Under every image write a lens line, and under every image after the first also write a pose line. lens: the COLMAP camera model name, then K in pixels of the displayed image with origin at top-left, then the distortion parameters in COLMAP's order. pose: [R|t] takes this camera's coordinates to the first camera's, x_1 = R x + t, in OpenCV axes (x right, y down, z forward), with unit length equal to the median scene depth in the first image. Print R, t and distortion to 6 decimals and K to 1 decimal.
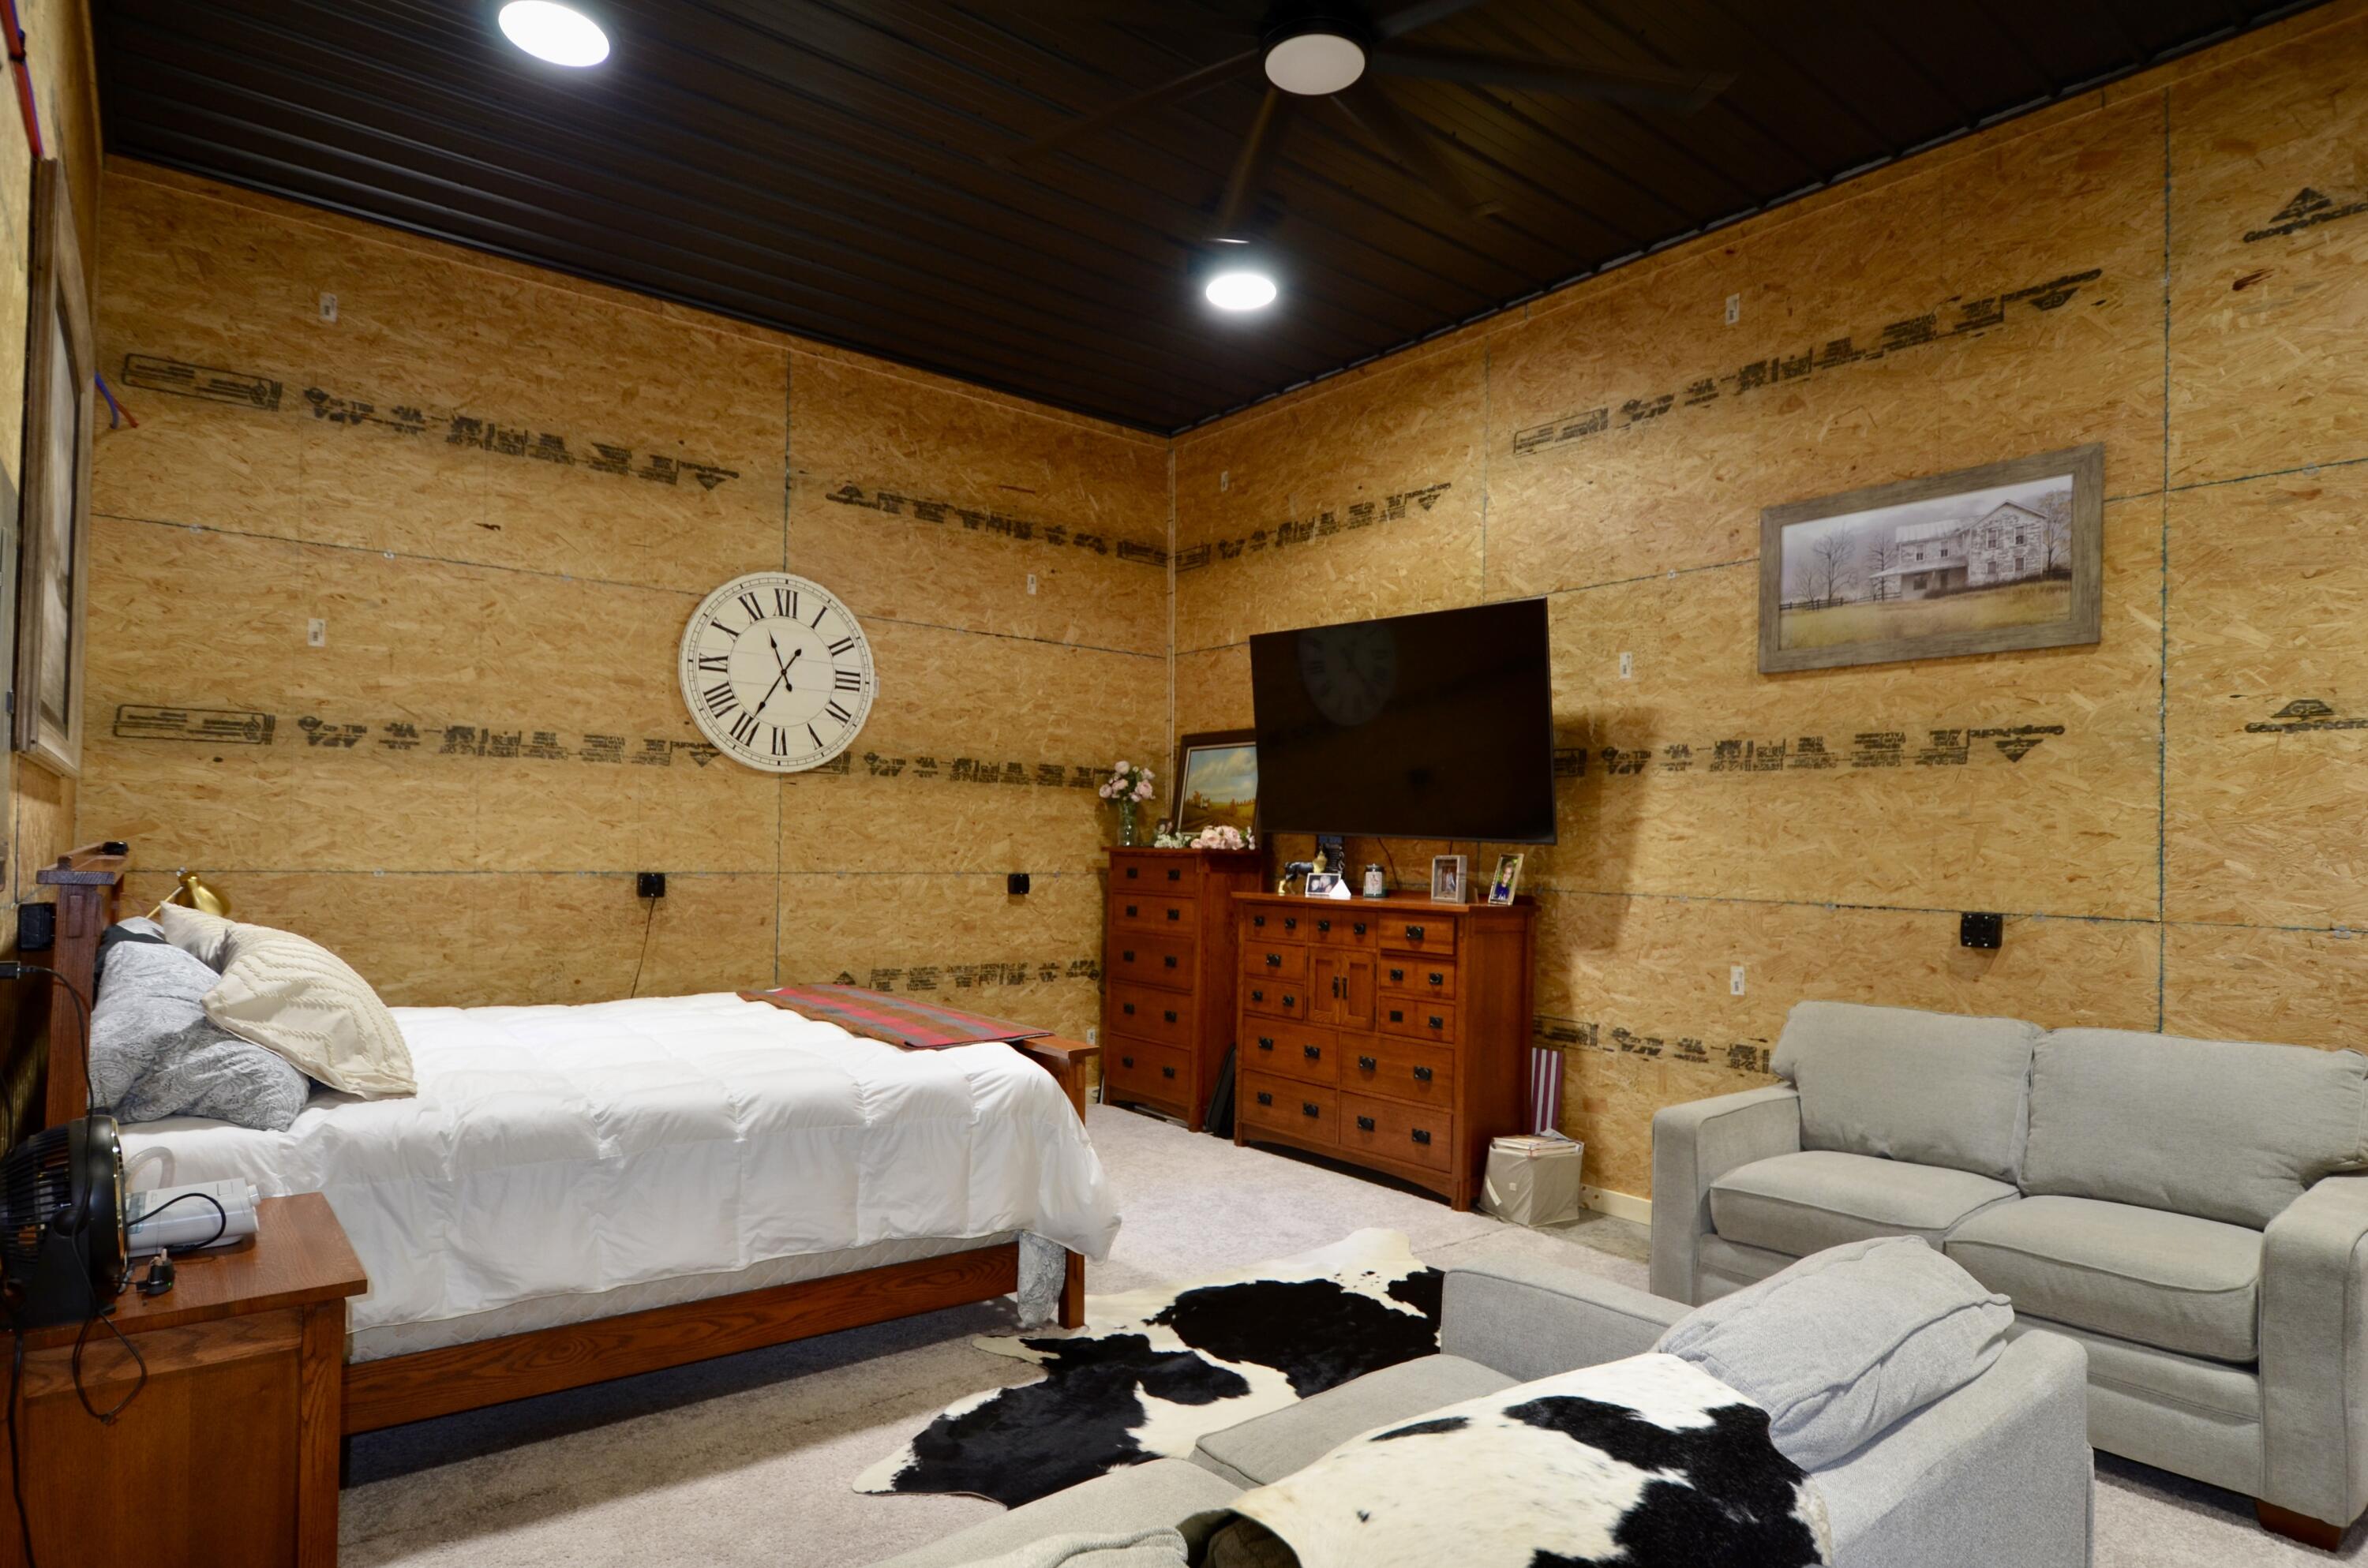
lens RADIAL K [[1287.9, 0, 1244.9], [0, 1287.9, 834.1], [0, 0, 1]] dist [-0.005222, -0.001833]
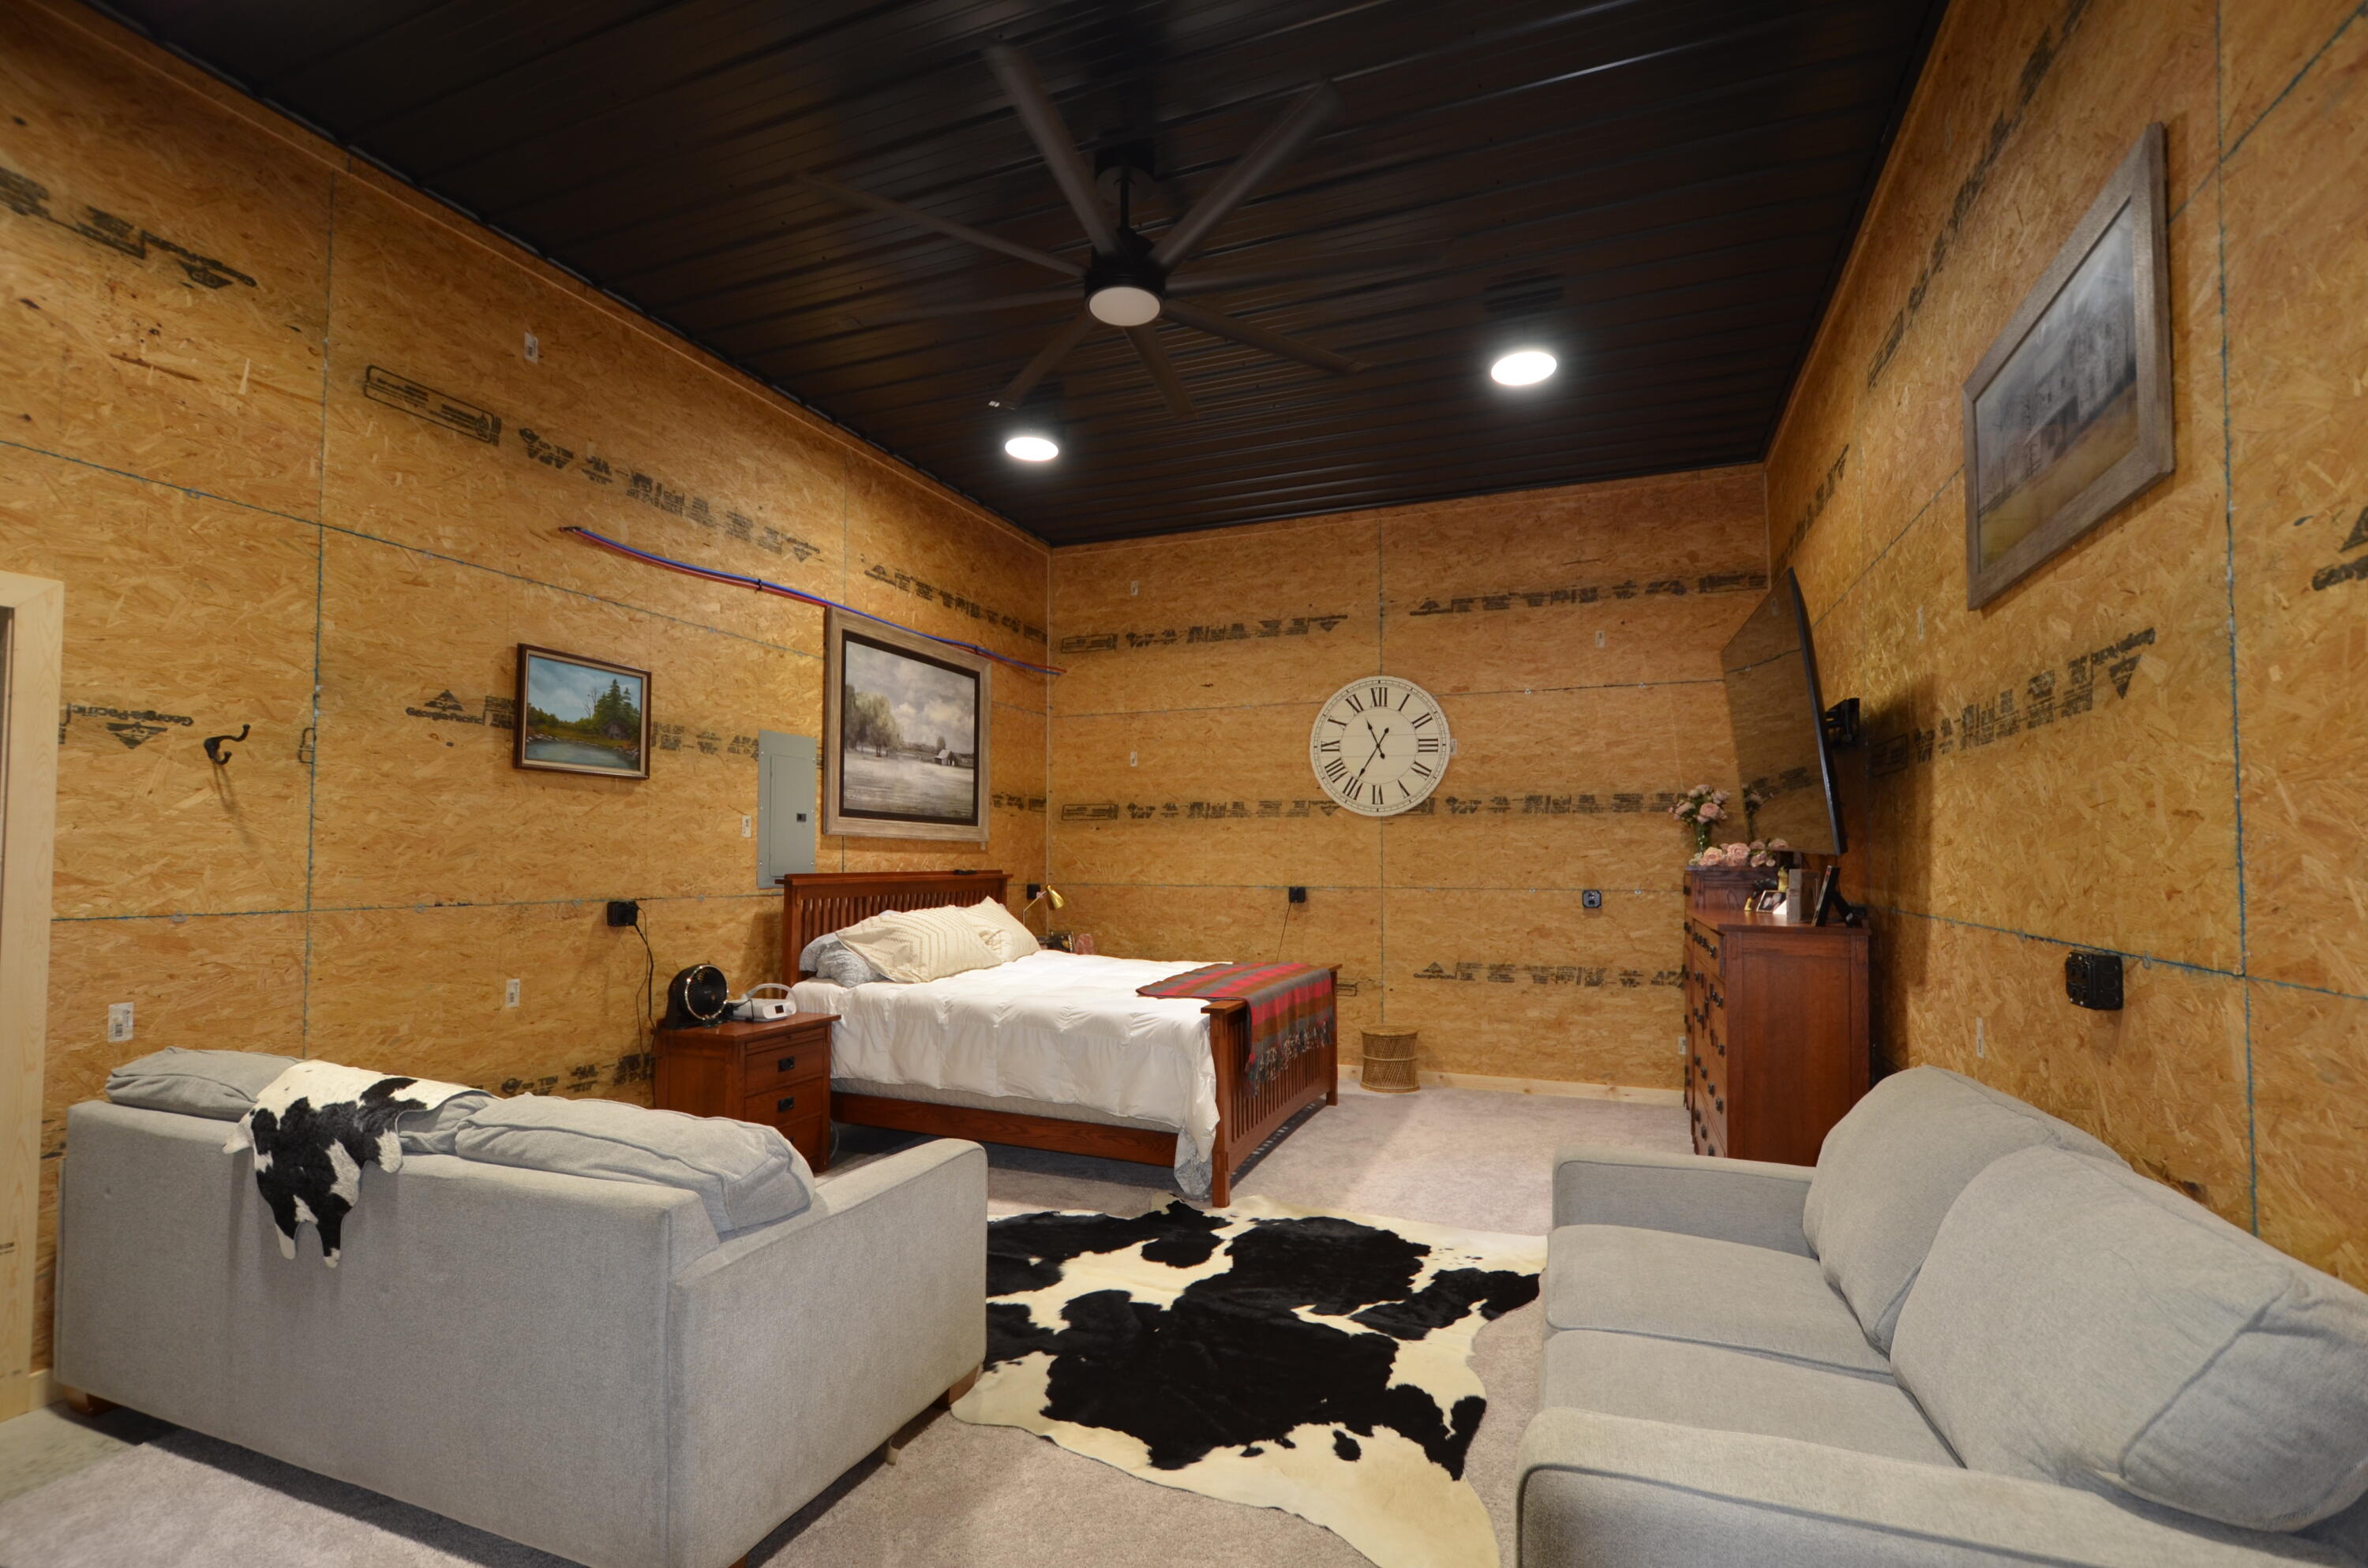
lens RADIAL K [[1047.8, 0, 1190.4], [0, 1047.8, 831.5], [0, 0, 1]] dist [0.013261, -0.013562]
pose [[0.483397, -0.043662, -0.874312, 0.577862], [0.016220, 0.999031, -0.040922, 0.013090], [0.875251, 0.005600, 0.483636, 0.276116]]
